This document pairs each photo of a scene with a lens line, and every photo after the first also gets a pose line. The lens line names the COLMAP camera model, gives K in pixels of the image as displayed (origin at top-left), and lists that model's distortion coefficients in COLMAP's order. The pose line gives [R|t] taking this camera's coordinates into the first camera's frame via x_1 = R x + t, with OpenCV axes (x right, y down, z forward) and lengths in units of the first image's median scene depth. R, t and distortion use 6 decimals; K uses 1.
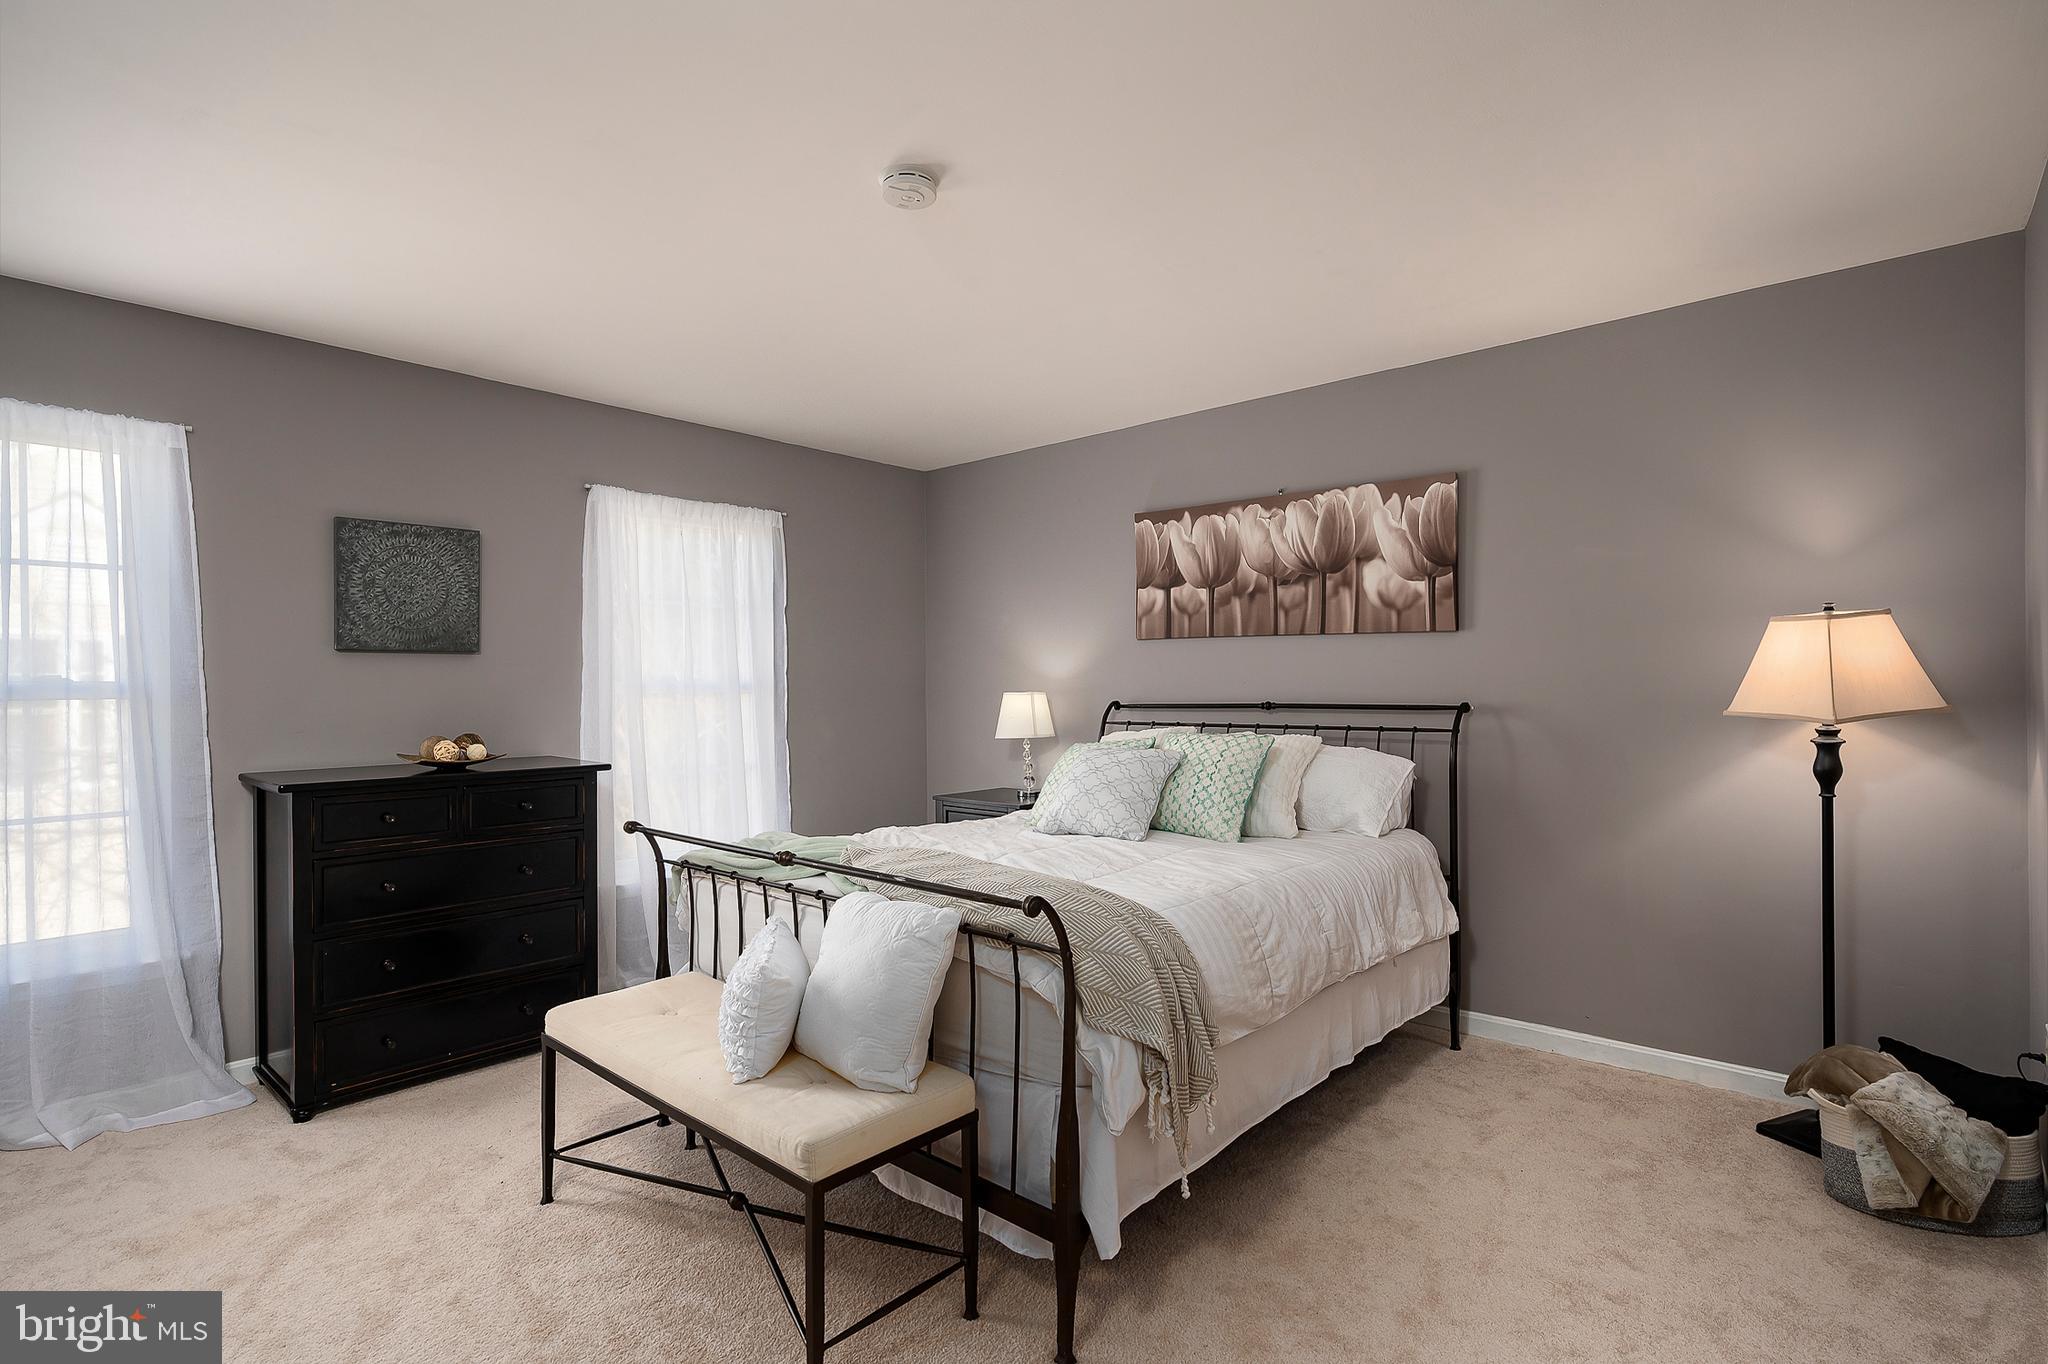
lens RADIAL K [[1009.4, 0, 1025.5], [0, 1009.4, 695.8], [0, 0, 1]] dist [0.004701, 0.000043]
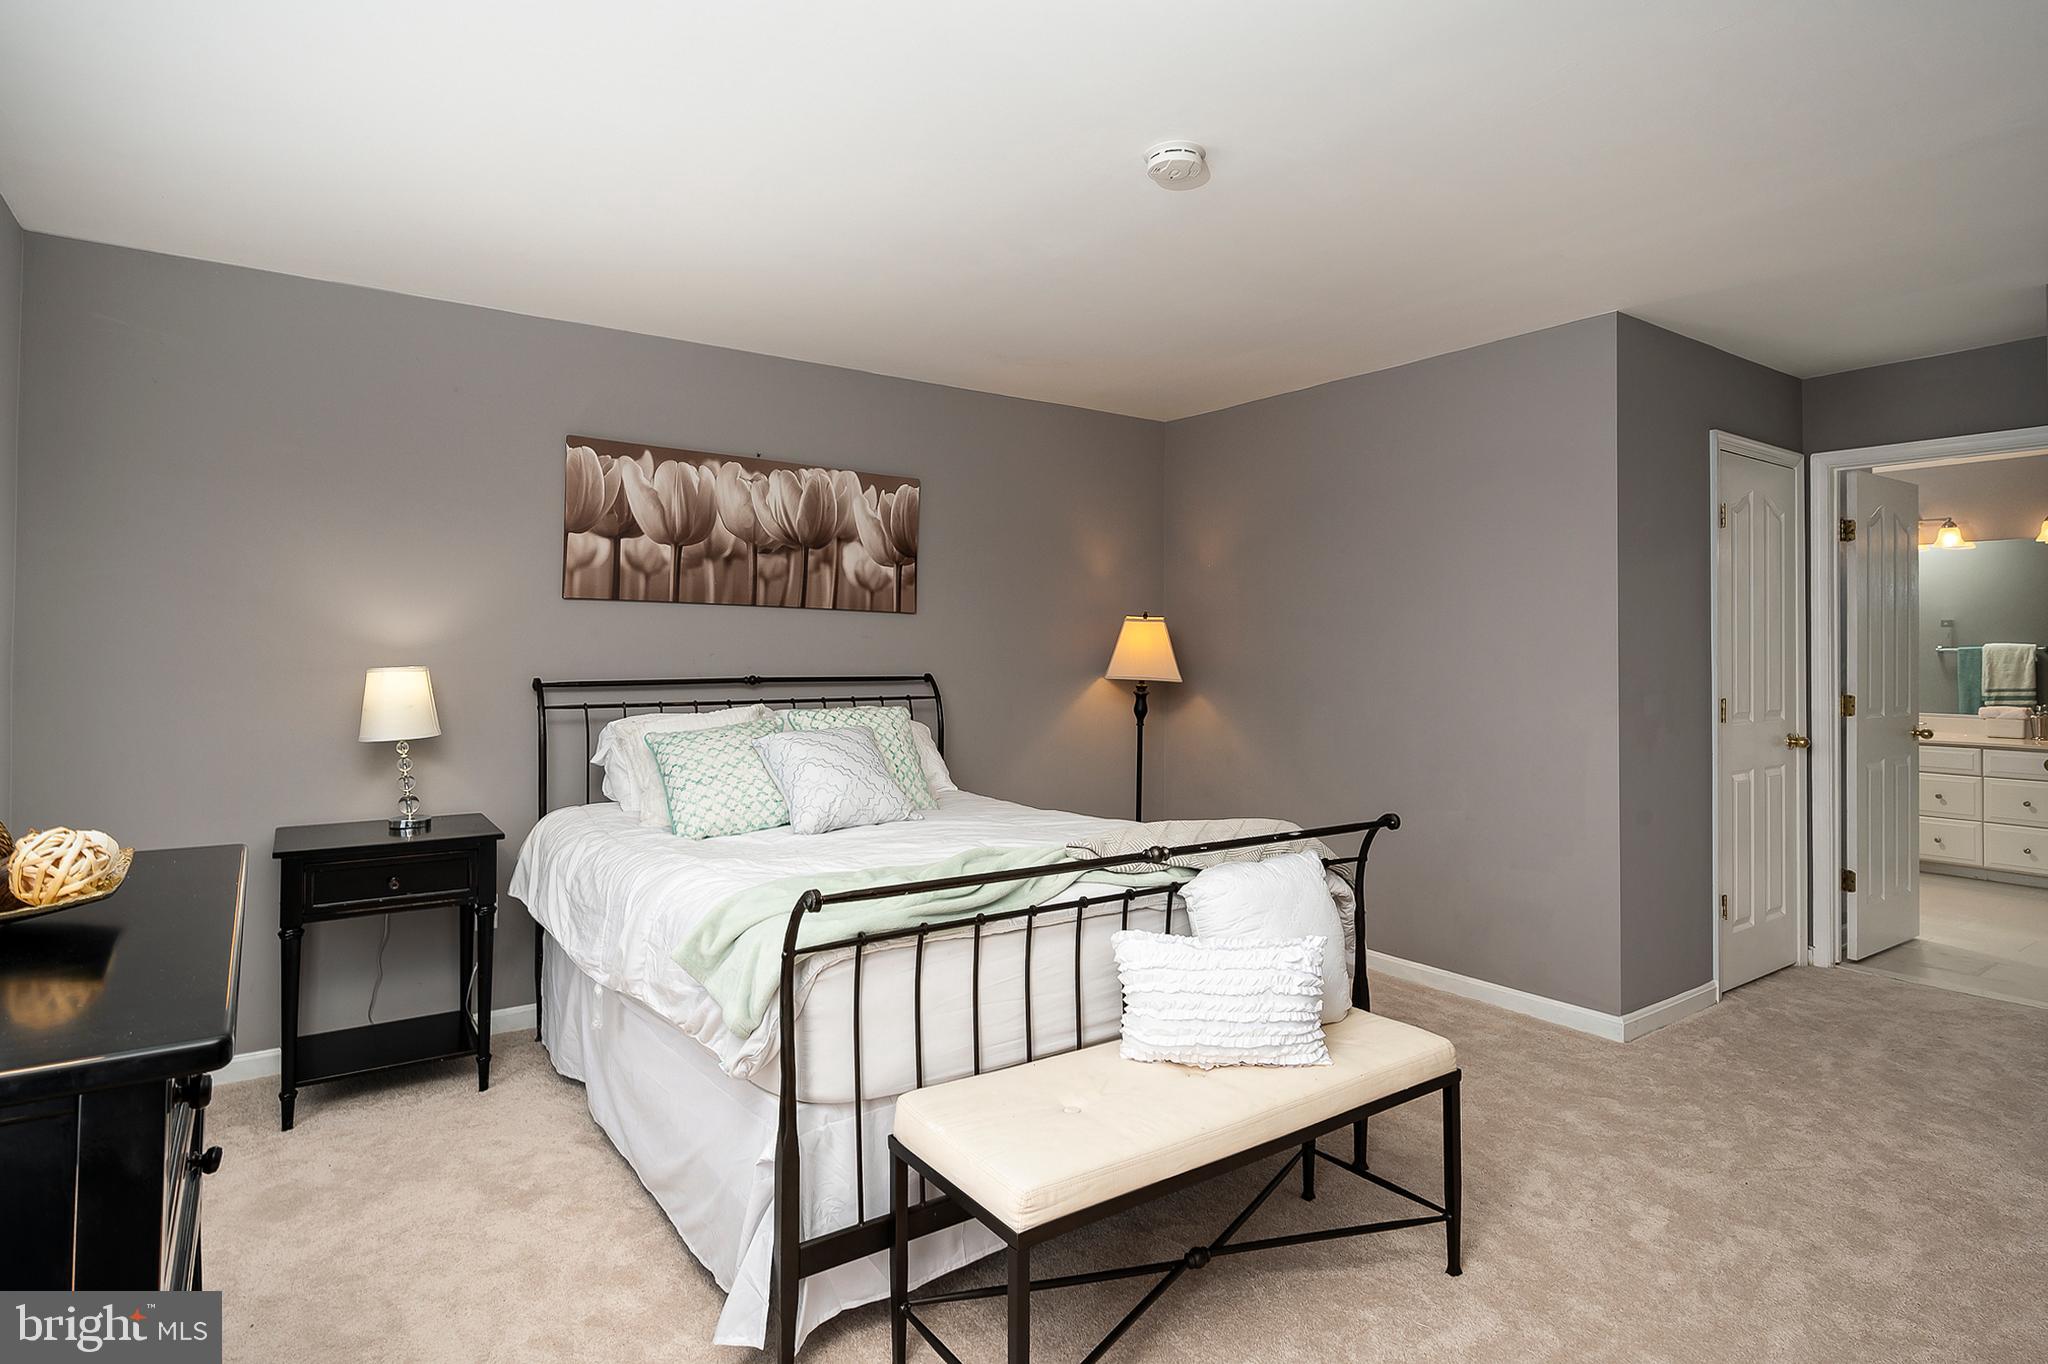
lens RADIAL K [[1078.2, 0, 1039.0], [0, 1078.2, 642.0], [0, 0, 1]] dist [-0.026457, -0.000145]
pose [[0.207308, 0.021308, 0.978044, -0.687350], [0.009365, 0.999674, -0.023764, 0.000539], [-0.978231, 0.014086, 0.207041, 0.536675]]
